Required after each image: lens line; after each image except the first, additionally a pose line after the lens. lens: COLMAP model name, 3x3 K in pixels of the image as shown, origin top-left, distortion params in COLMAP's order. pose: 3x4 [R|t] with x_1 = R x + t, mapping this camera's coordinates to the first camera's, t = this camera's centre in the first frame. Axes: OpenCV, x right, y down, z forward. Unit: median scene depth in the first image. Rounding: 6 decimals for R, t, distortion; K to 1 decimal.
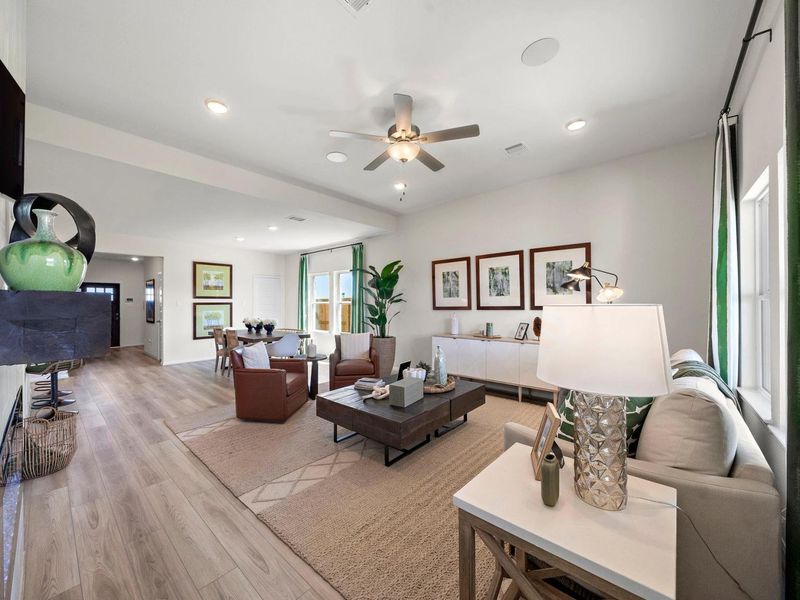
lens RADIAL K [[311.7, 0, 397.0], [0, 311.7, 298.8], [0, 0, 1]] dist [0.002226, 0.000751]
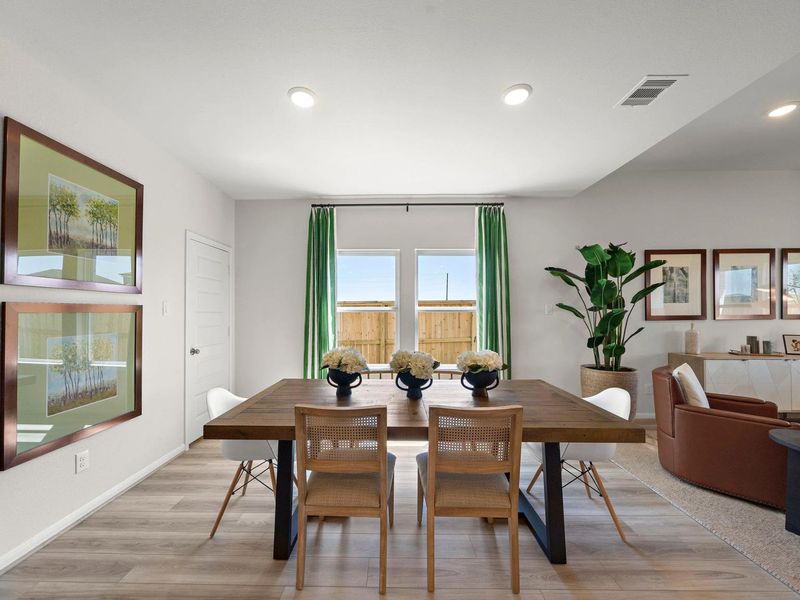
lens RADIAL K [[311.7, 0, 397.0], [0, 311.7, 304.7], [0, 0, 1]] dist [0.002226, 0.000751]
pose [[0.763339, 0.020811, 0.645663, -0.768124], [-0.010912, 0.999754, -0.019323, 0.020548], [-0.645906, 0.007705, 0.763378, 0.858234]]
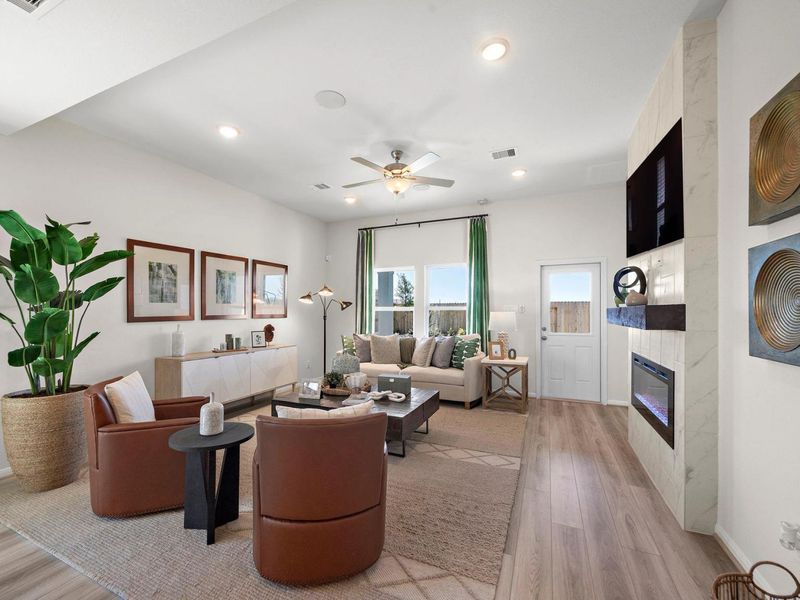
lens RADIAL K [[311.7, 0, 412.6], [0, 311.7, 311.1], [0, 0, 1]] dist [0.002226, 0.000751]
pose [[-0.291501, 0.010520, 0.956513, -0.599910], [-0.007137, 0.999888, -0.013172, 0.018248], [-0.956544, -0.010666, -0.291393, 0.681594]]
